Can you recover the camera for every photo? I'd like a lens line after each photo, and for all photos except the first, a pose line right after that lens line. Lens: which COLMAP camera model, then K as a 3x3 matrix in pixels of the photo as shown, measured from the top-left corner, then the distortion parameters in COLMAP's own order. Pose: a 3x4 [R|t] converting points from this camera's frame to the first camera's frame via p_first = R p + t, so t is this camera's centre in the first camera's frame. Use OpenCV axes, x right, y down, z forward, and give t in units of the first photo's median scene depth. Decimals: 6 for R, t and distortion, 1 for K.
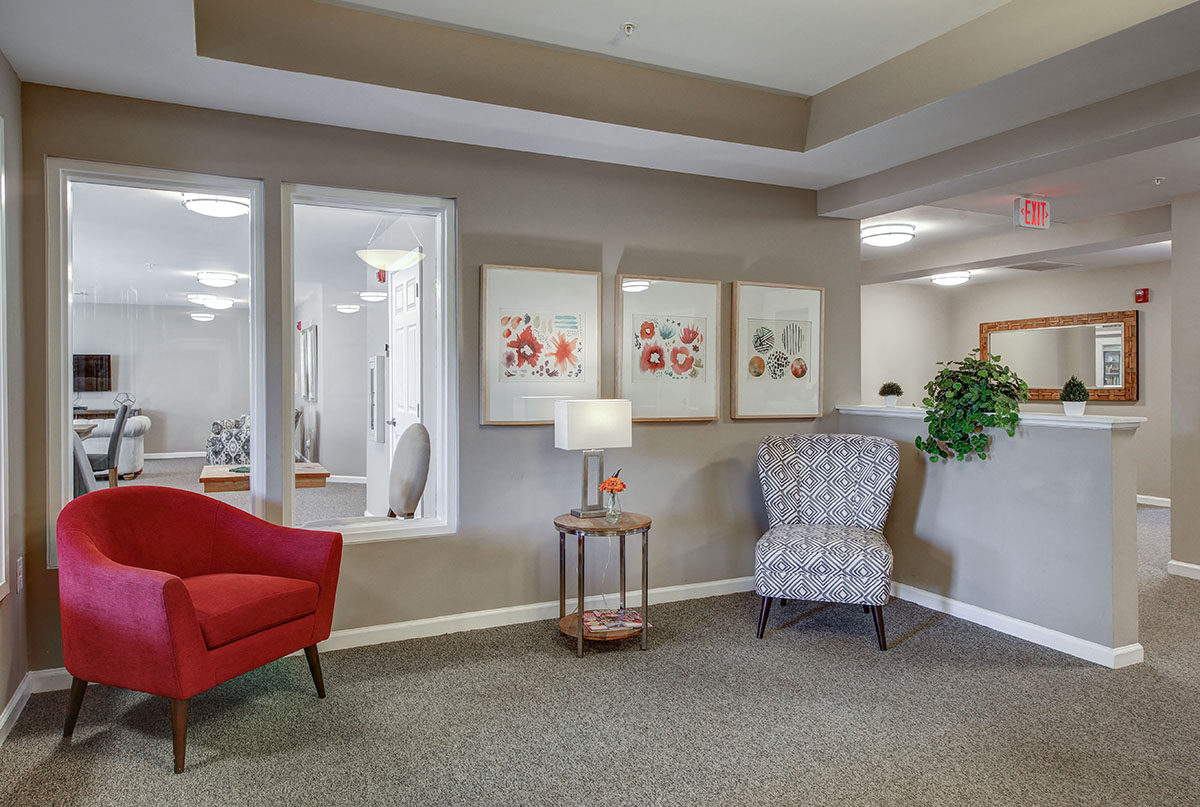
lens RADIAL K [[785.6, 0, 600.0], [0, 785.6, 403.5], [0, 0, 1]] dist [0.000398, 0.000188]
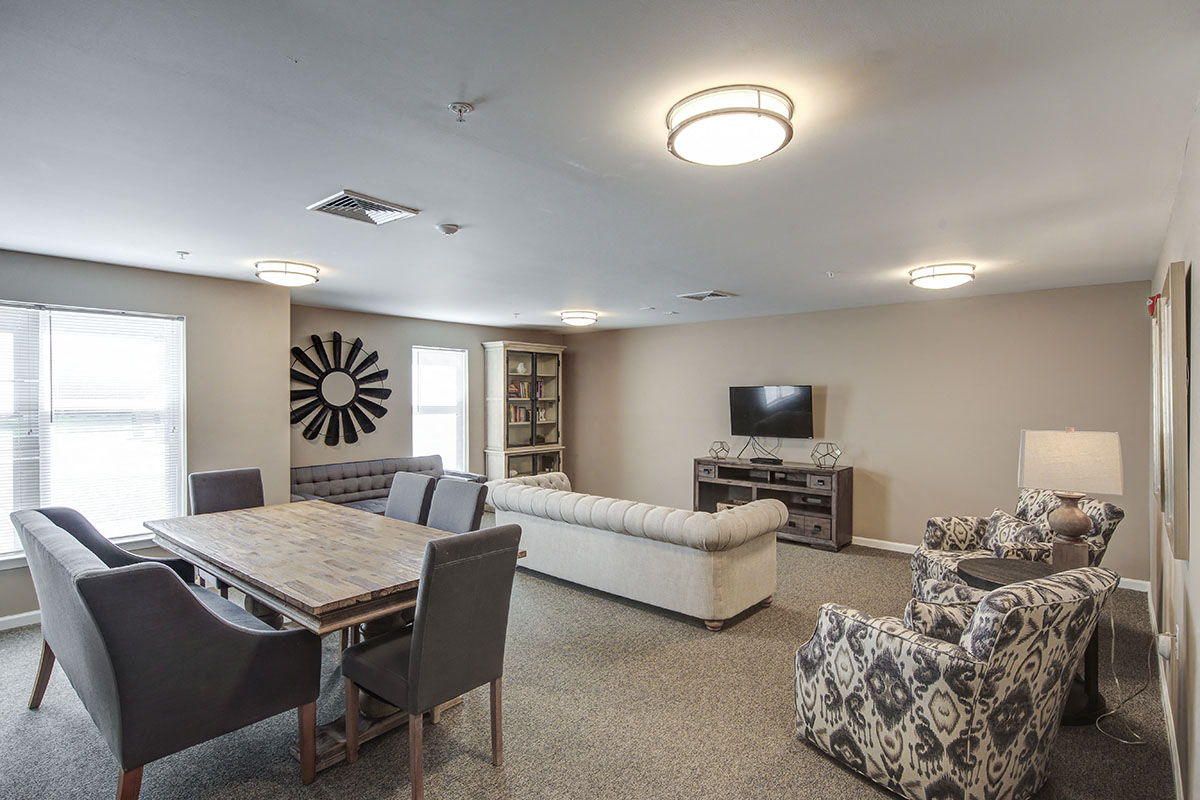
lens RADIAL K [[603.8, 0, 600.0], [0, 603.8, 400.0], [0, 0, 1]] dist [0.000663, 0.000167]
pose [[0.395255, -0.000346, -0.918571, -0.224978], [-0.025027, 0.999625, -0.011145, -0.041074], [0.918230, 0.027394, 0.395098, 0.655533]]
